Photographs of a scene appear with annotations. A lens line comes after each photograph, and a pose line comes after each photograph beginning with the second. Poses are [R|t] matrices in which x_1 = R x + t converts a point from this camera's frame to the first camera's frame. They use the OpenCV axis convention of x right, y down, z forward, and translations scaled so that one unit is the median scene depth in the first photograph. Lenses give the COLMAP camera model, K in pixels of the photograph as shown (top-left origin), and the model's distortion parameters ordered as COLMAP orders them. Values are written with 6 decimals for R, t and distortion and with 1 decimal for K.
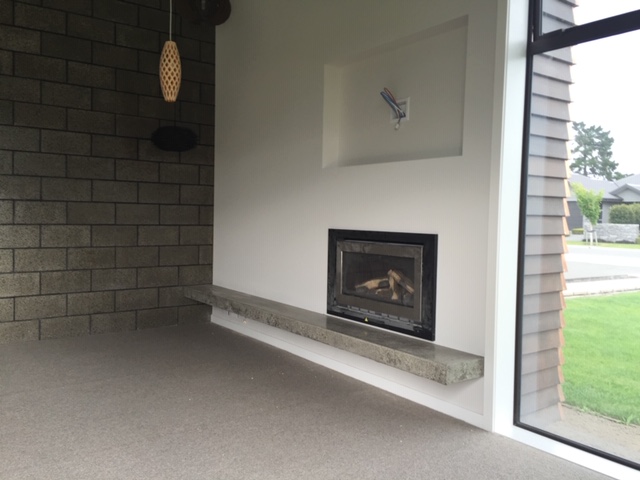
lens RADIAL K [[549.2, 0, 319.8], [0, 549.2, 237.7], [0, 0, 1]] dist [0.049053, -0.033736]
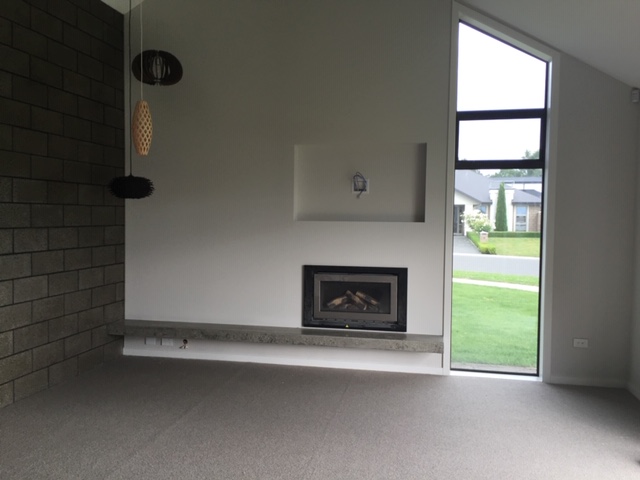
lens RADIAL K [[549.2, 0, 321.4], [0, 549.2, 241.5], [0, 0, 1]] dist [0.049053, -0.033736]
pose [[0.741821, -0.043508, 0.669185, -0.741538], [0.033427, 0.999052, 0.027899, -0.096114], [-0.669764, 0.001673, 0.742572, -0.043596]]
